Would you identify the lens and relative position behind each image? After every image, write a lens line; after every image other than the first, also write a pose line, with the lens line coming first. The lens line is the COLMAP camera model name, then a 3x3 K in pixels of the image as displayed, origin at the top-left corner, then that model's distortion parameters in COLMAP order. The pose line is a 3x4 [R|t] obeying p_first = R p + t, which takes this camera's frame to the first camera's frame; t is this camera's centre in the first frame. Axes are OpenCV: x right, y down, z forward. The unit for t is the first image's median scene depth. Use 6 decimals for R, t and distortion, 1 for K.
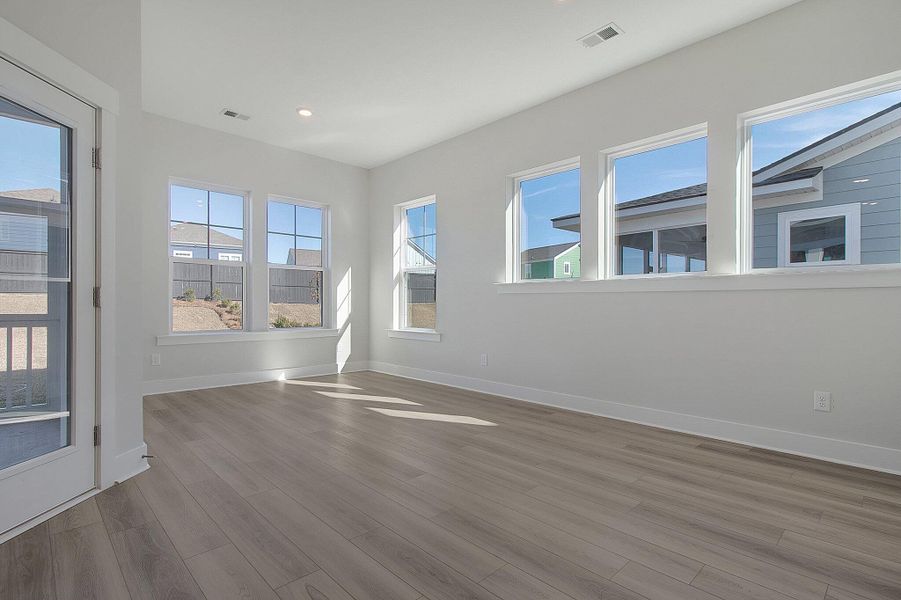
lens RADIAL K [[439.4, 0, 444.6], [0, 439.4, 302.9], [0, 0, 1]] dist [-0.001596, 0.001108]
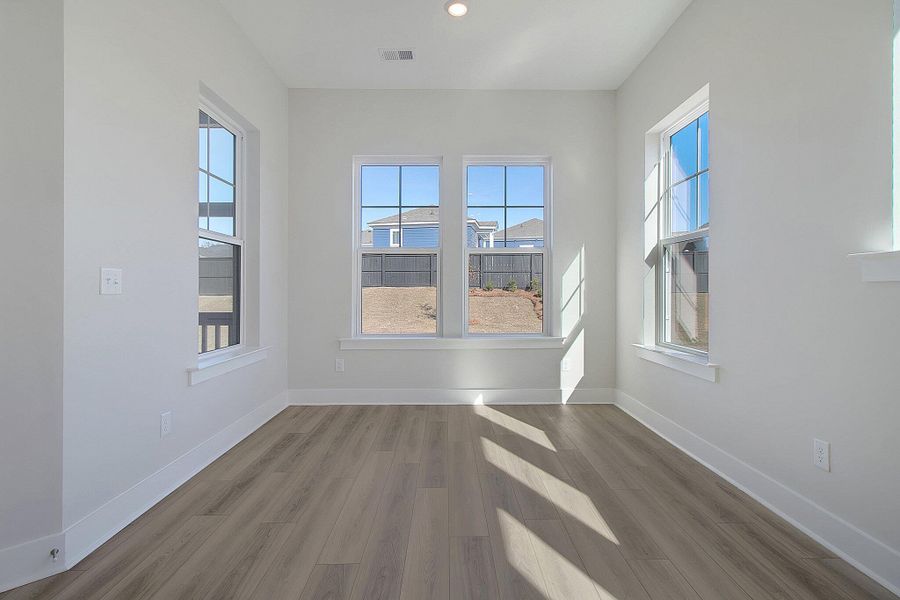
lens RADIAL K [[438.9, 0, 455.9], [0, 438.9, 294.9], [0, 0, 1]] dist [-0.001596, 0.001108]
pose [[0.746643, -0.004312, -0.665212, 0.083378], [0.011347, 0.999916, 0.006254, -0.012308], [0.665129, -0.012218, 0.746629, 0.390528]]
